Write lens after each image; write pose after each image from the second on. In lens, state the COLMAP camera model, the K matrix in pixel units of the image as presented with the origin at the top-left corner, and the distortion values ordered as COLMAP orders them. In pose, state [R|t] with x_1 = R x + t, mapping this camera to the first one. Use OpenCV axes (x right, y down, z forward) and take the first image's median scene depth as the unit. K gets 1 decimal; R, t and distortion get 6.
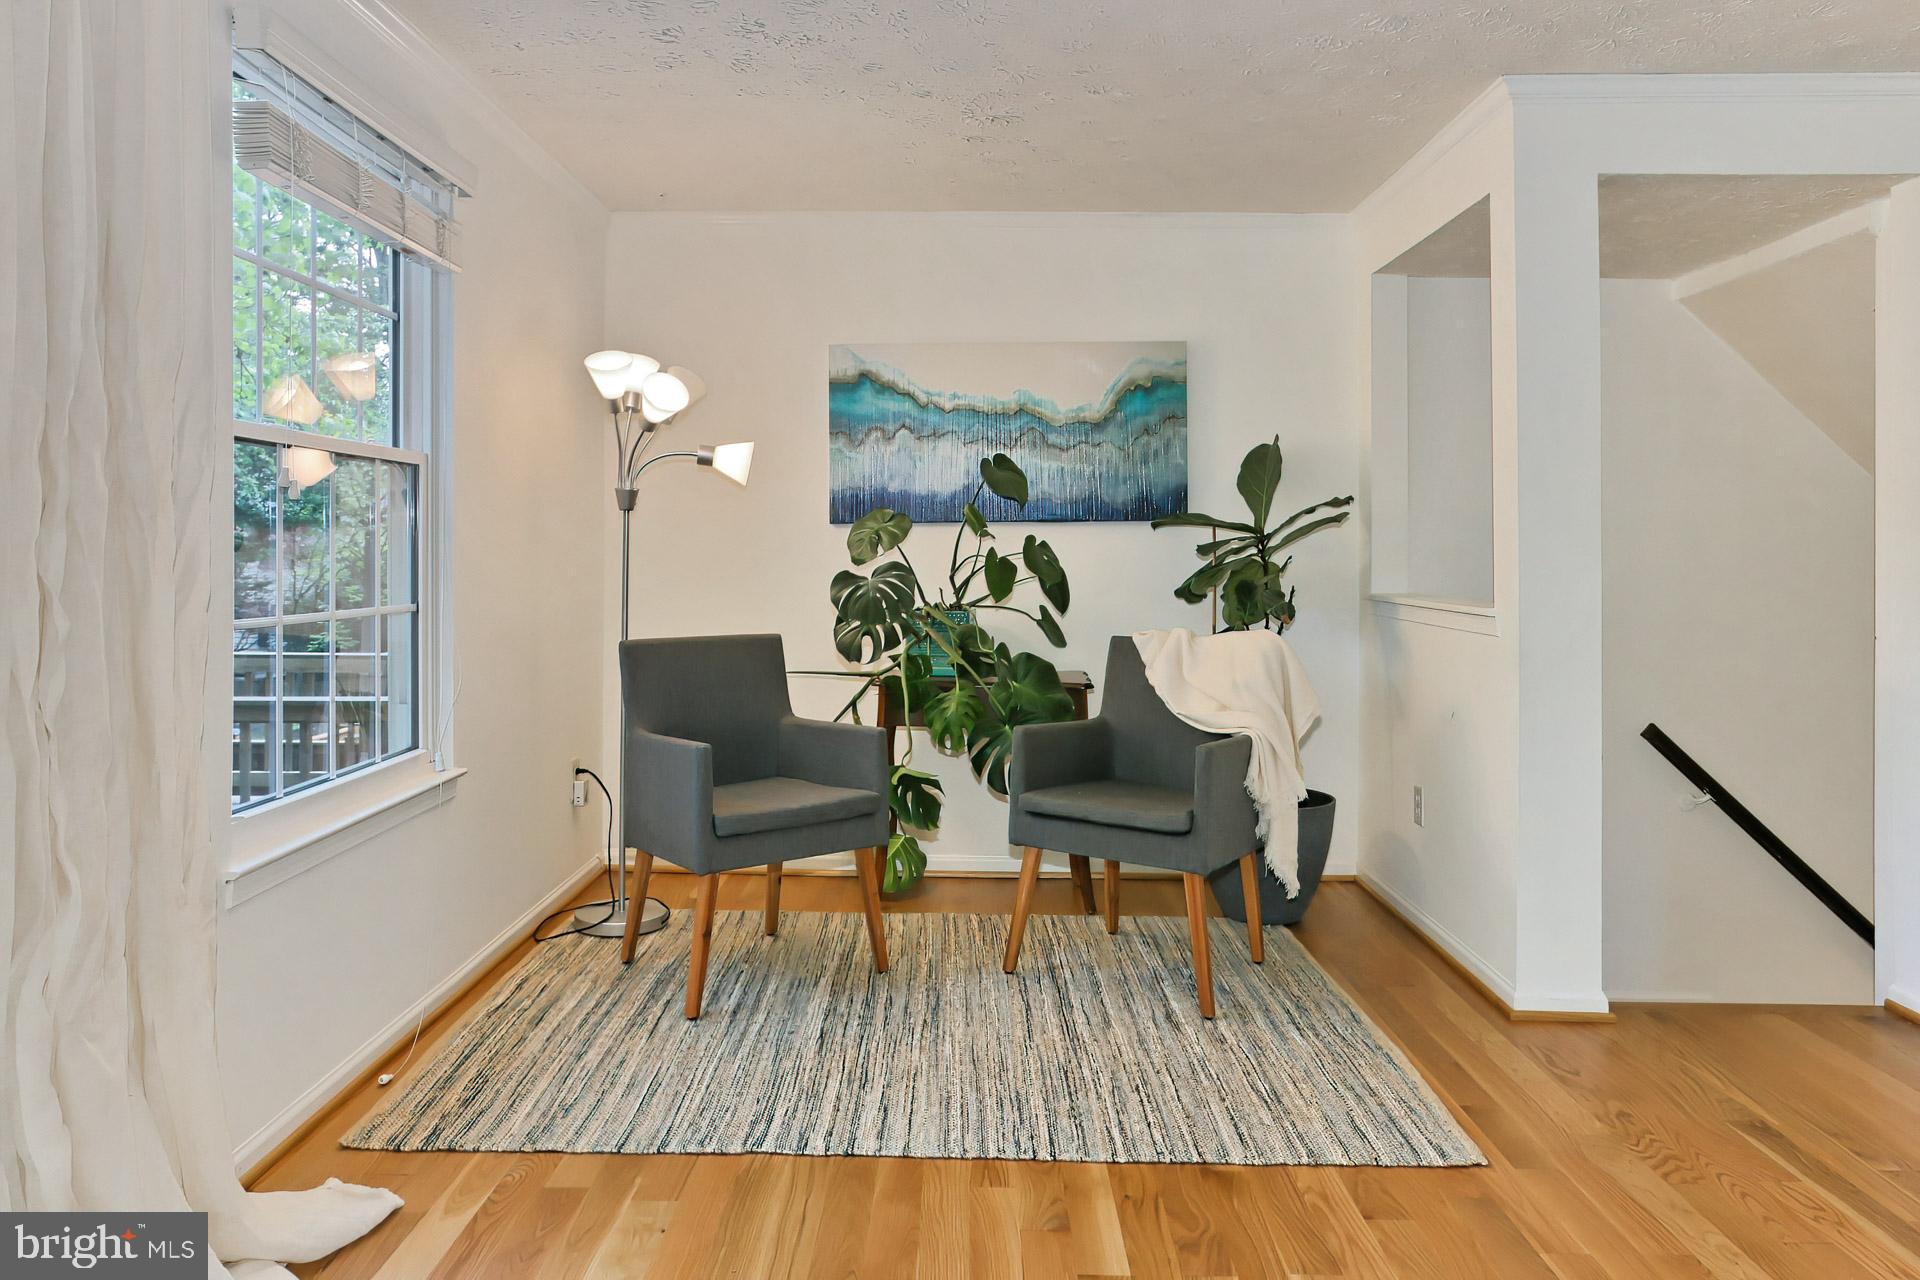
lens RADIAL K [[1154.0, 0, 997.1], [0, 1154.0, 546.0], [0, 0, 1]] dist [-0.008234, 0.000428]
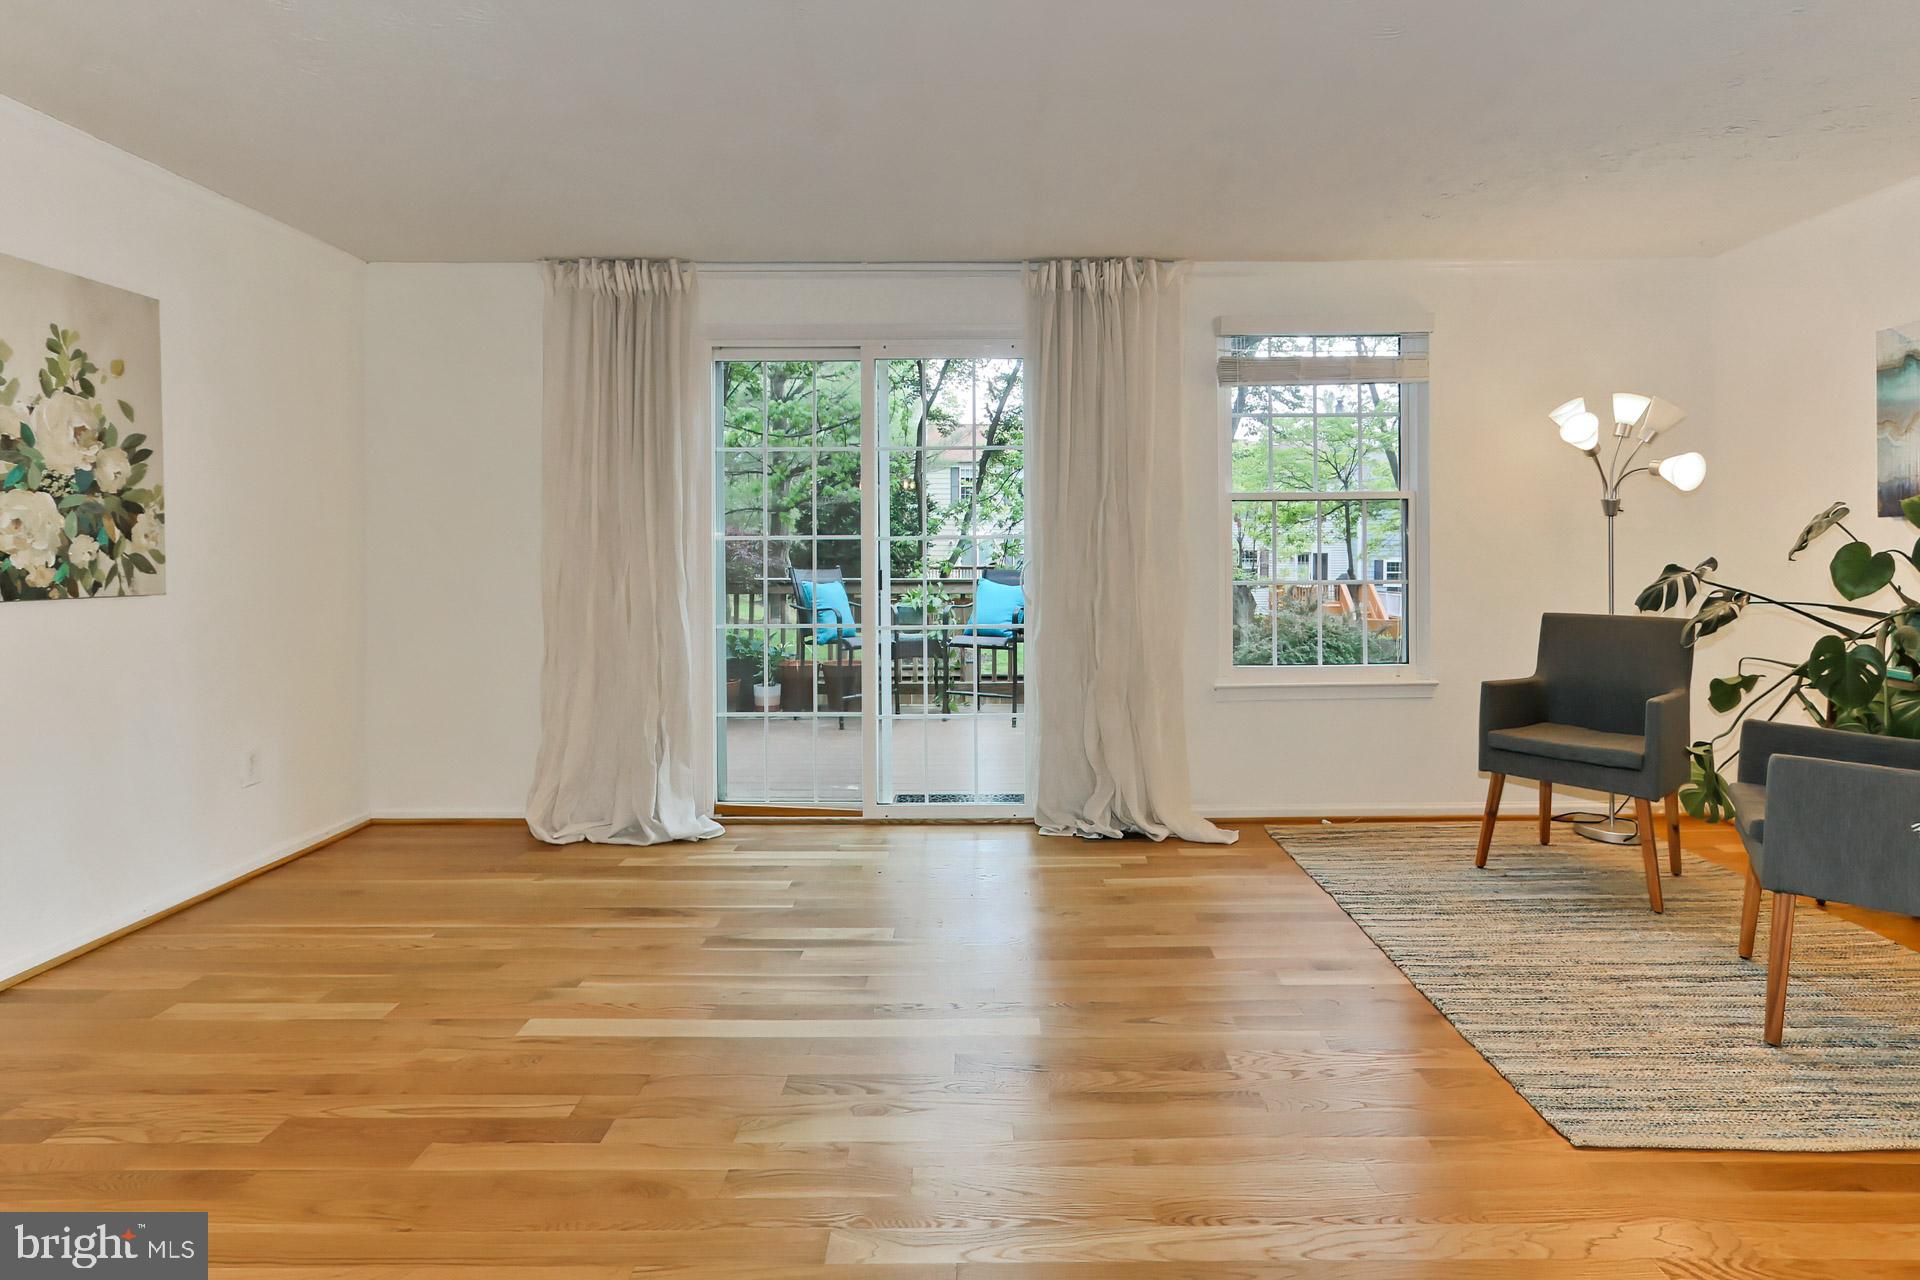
lens RADIAL K [[1013.4, 0, 981.3], [0, 1013.4, 552.8], [0, 0, 1]] dist [0.005150, -0.001447]
pose [[0.021019, 0.008866, -0.999740, 0.760542], [0.014094, 0.999859, 0.009163, -0.008625], [0.999680, -0.014283, 0.020891, 0.256326]]
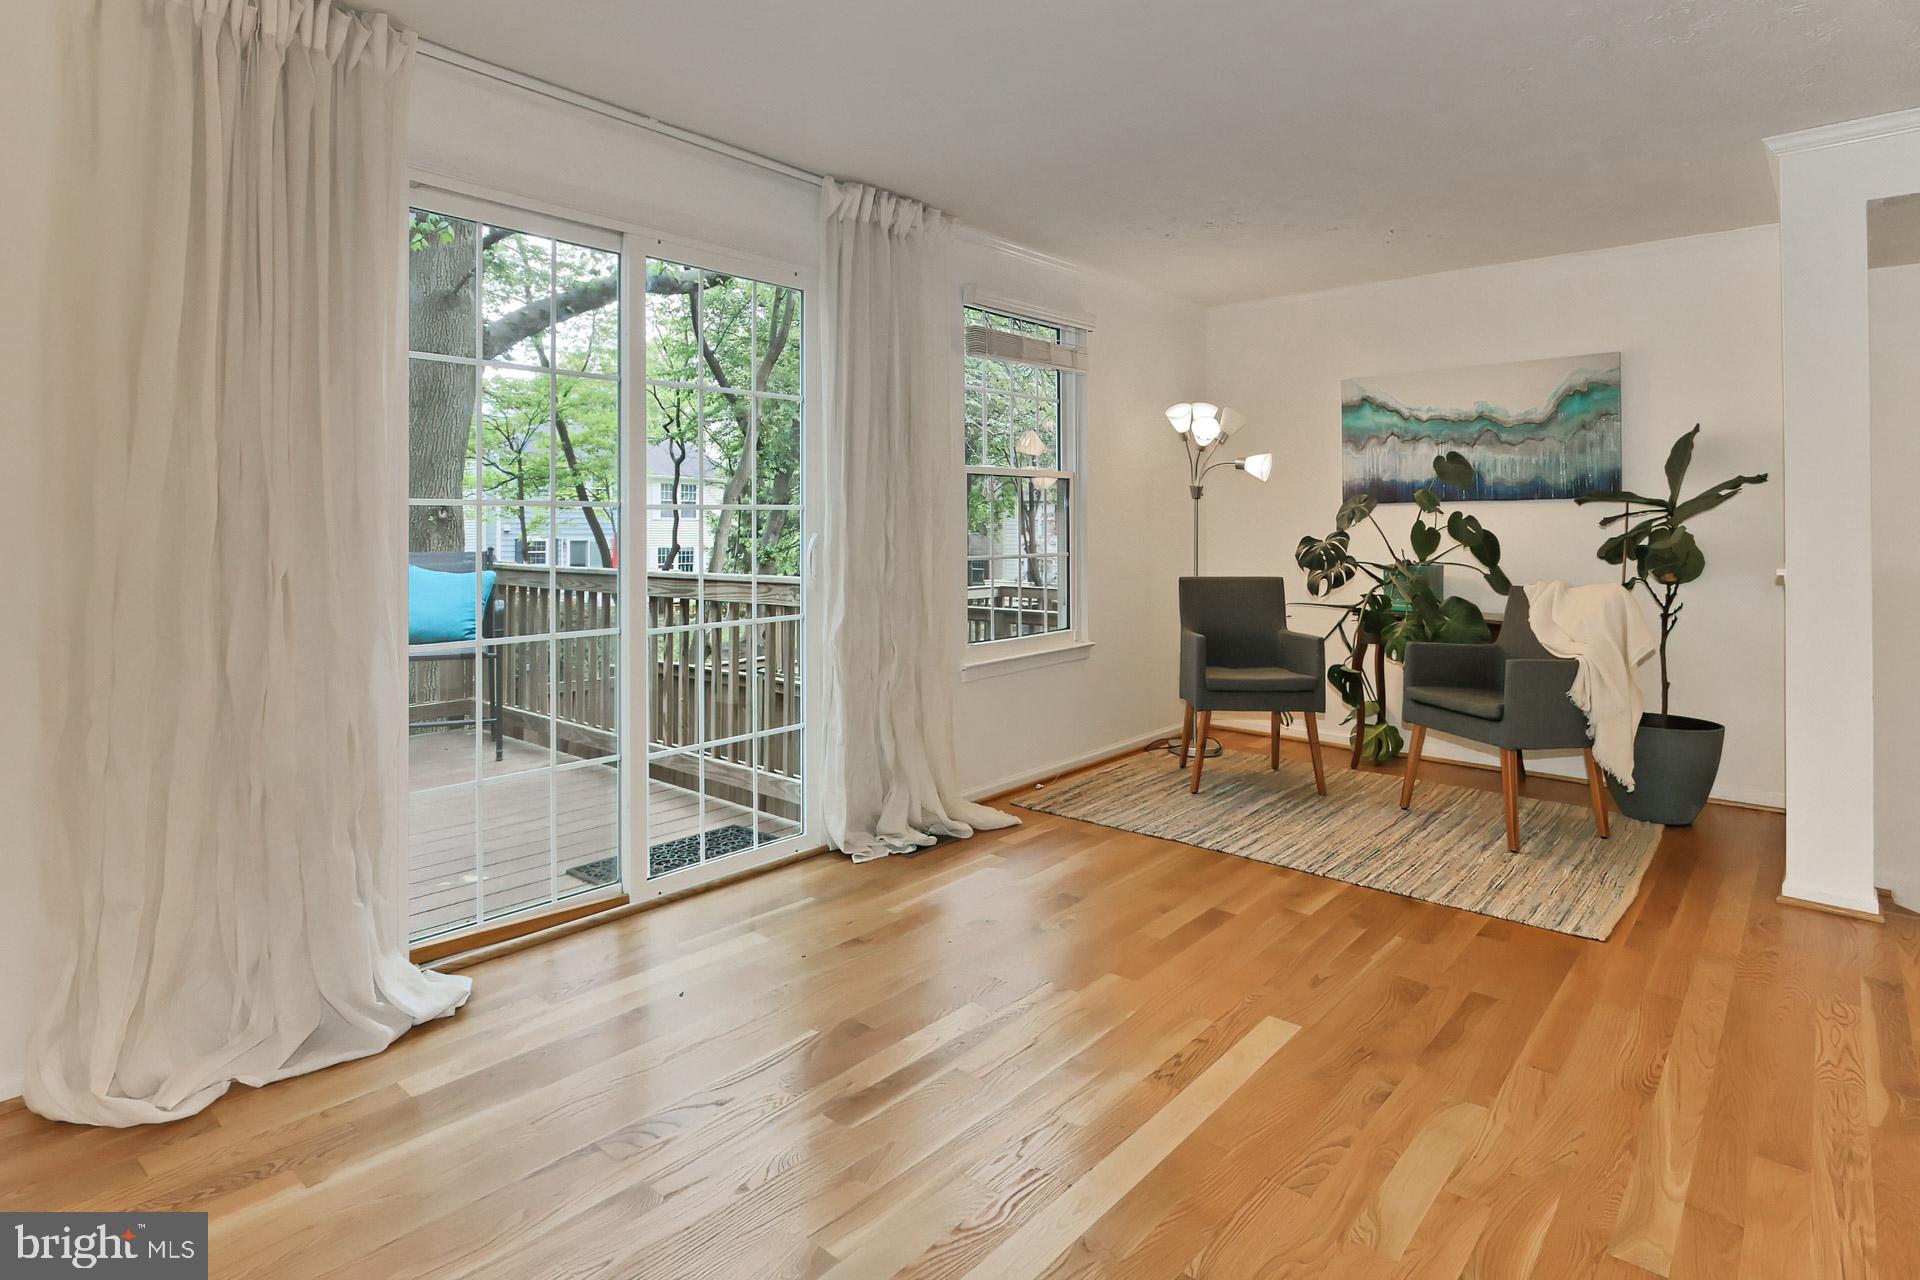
lens RADIAL K [[1004.5, 0, 1010.2], [0, 1004.5, 523.8], [0, 0, 1]] dist [-0.004824, -0.001259]
pose [[0.771057, -0.003886, -0.636754, 0.365463], [0.007560, 0.999967, 0.003053, -0.001896], [0.636721, -0.007168, 0.771061, -0.257031]]
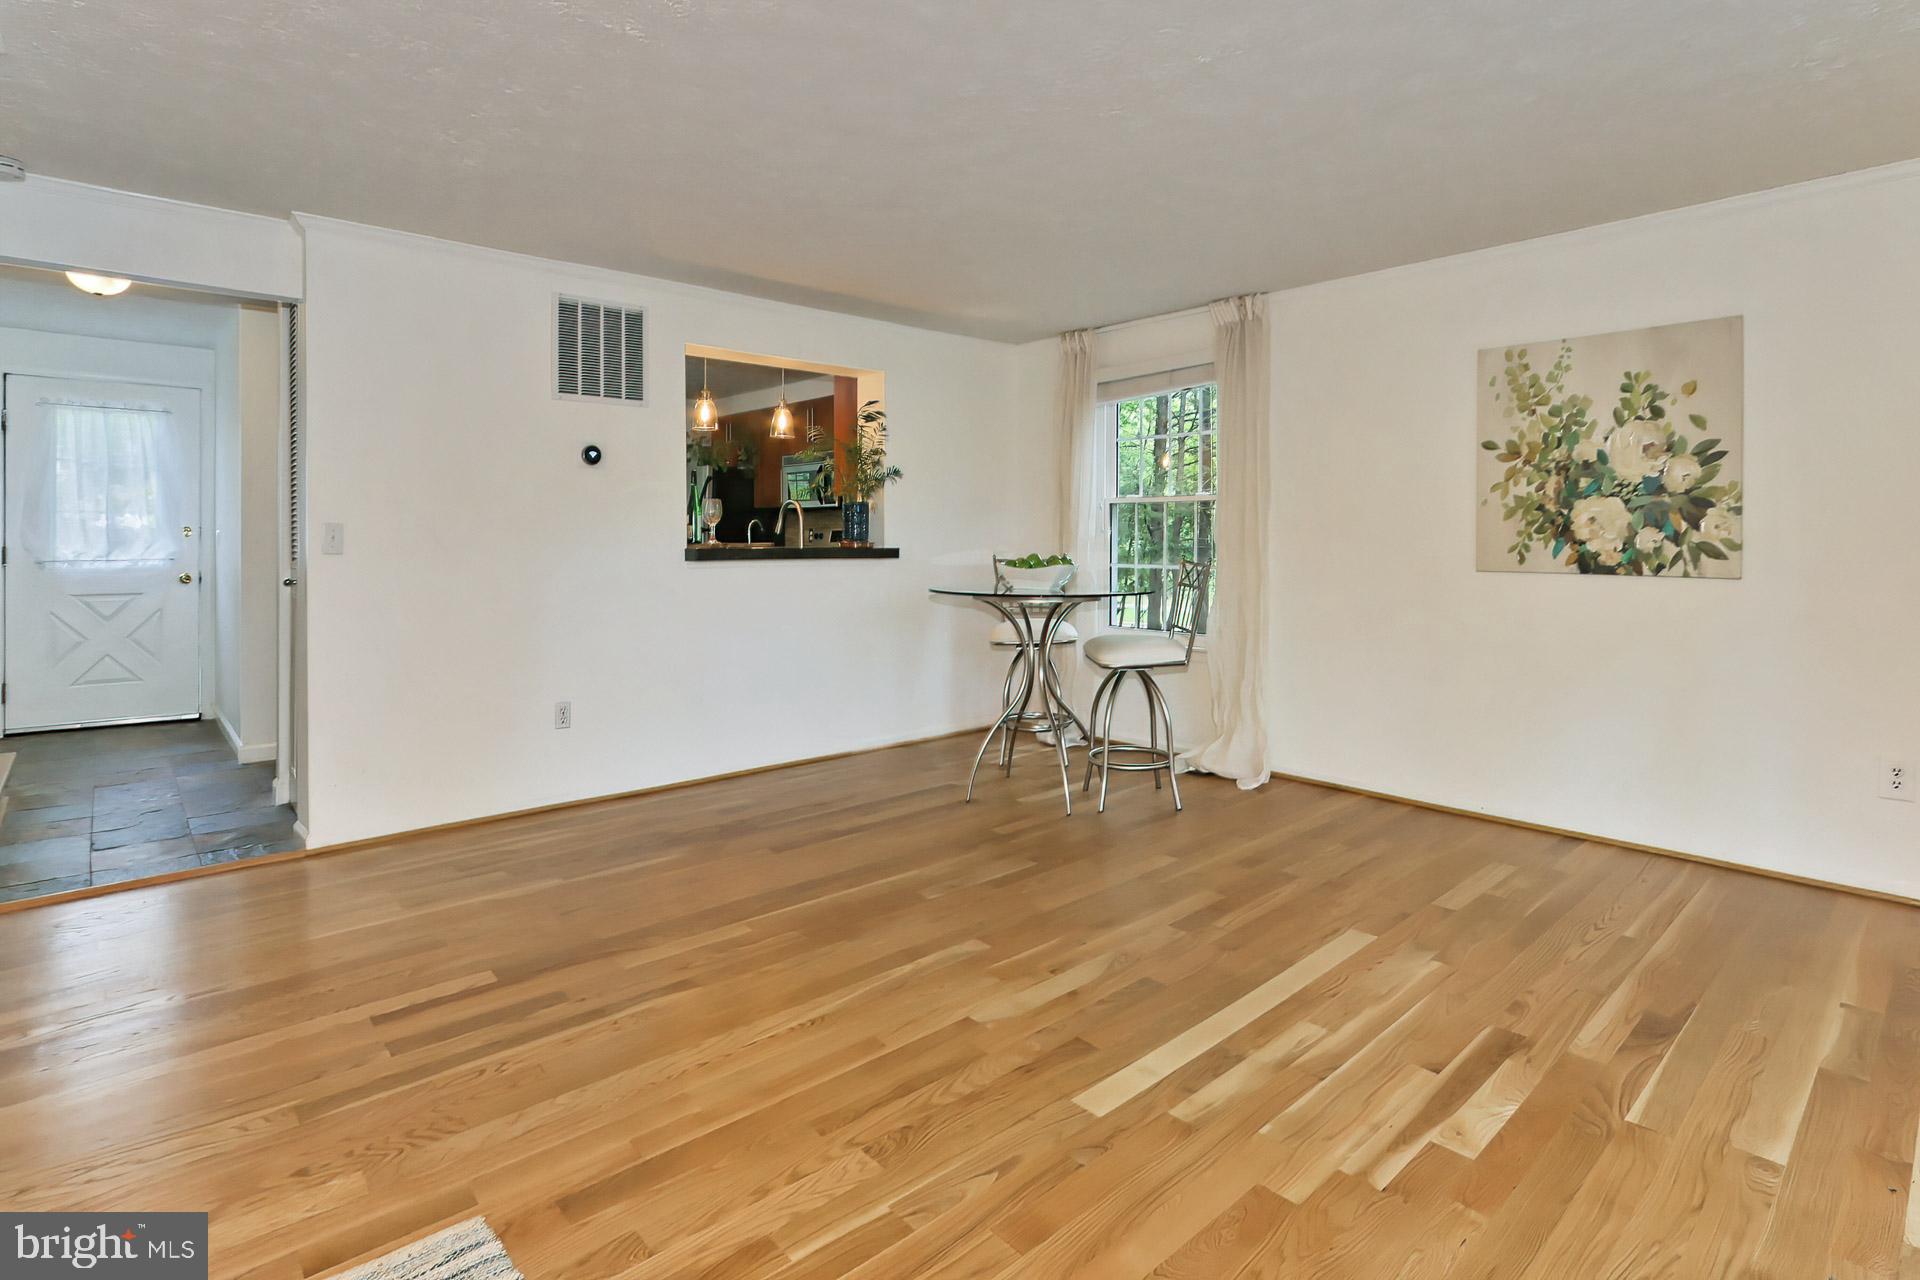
lens RADIAL K [[1004.5, 0, 966.6], [0, 1004.5, 541.2], [0, 0, 1]] dist [-0.004824, -0.001259]
pose [[-0.658079, 0.000523, 0.752949, -0.250160], [-0.008839, 0.999925, -0.008421, 0.002340], [-0.752897, -0.012197, -0.658025, 0.708798]]
